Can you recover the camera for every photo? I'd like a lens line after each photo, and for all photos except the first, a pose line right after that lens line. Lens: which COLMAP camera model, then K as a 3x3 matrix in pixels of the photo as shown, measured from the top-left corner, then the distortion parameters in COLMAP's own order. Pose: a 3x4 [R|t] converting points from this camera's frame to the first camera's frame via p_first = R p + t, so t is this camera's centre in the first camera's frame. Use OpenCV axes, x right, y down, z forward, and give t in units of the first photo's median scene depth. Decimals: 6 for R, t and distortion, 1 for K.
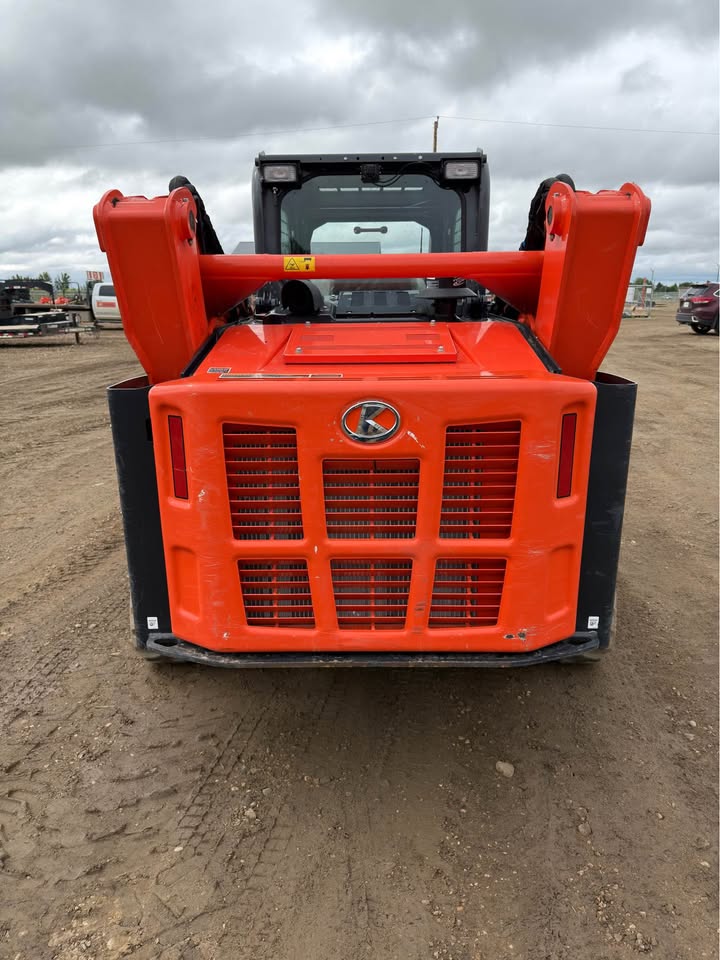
lens RADIAL K [[679.4, 0, 364.9], [0, 679.4, 478.6], [0, 0, 1]] dist [0.051858, -0.057566]
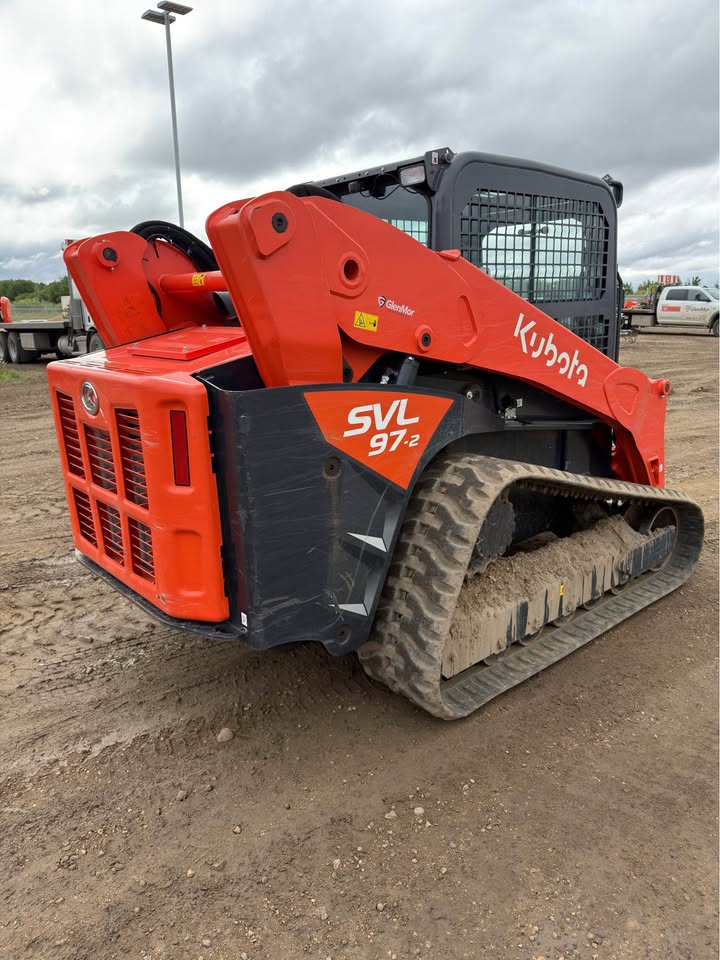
lens RADIAL K [[679.4, 0, 354.3], [0, 679.4, 477.1], [0, 0, 1]] dist [0.051858, -0.057566]
pose [[0.653947, 0.178690, -0.735135, 0.964093], [-0.184070, 0.980087, 0.074489, -0.090360], [0.733806, 0.086604, 0.673816, 0.340815]]
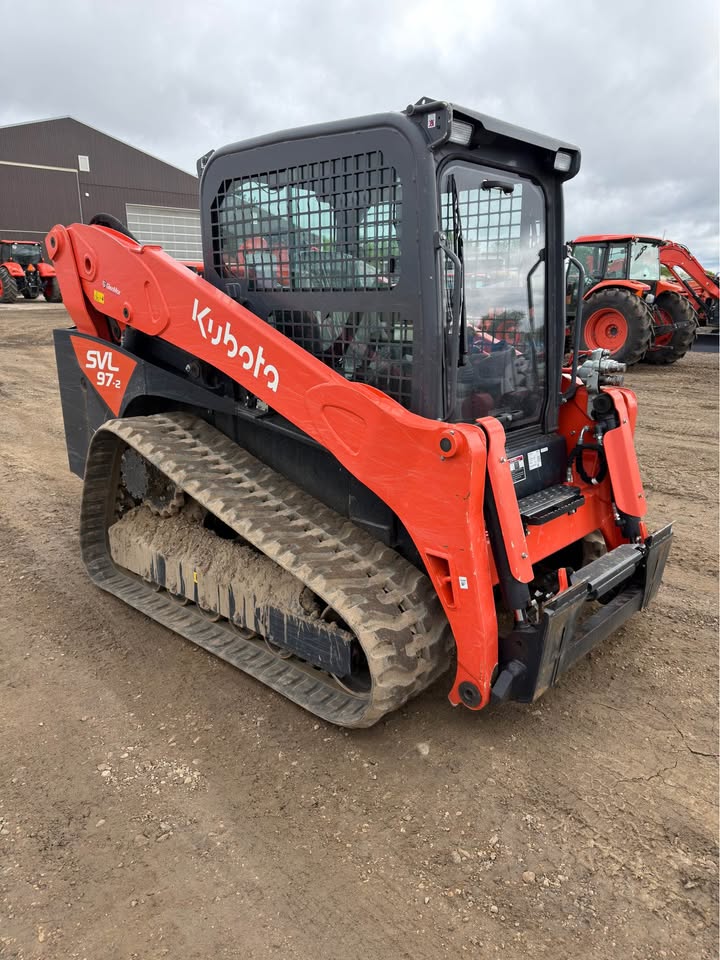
lens RADIAL K [[679.4, 0, 366.1], [0, 679.4, 482.7], [0, 0, 1]] dist [0.051858, -0.057566]
pose [[-0.666538, 0.207129, -0.716118, 0.987210], [-0.201522, 0.874795, 0.440594, -0.668476], [0.717716, 0.437986, -0.541343, 2.429657]]
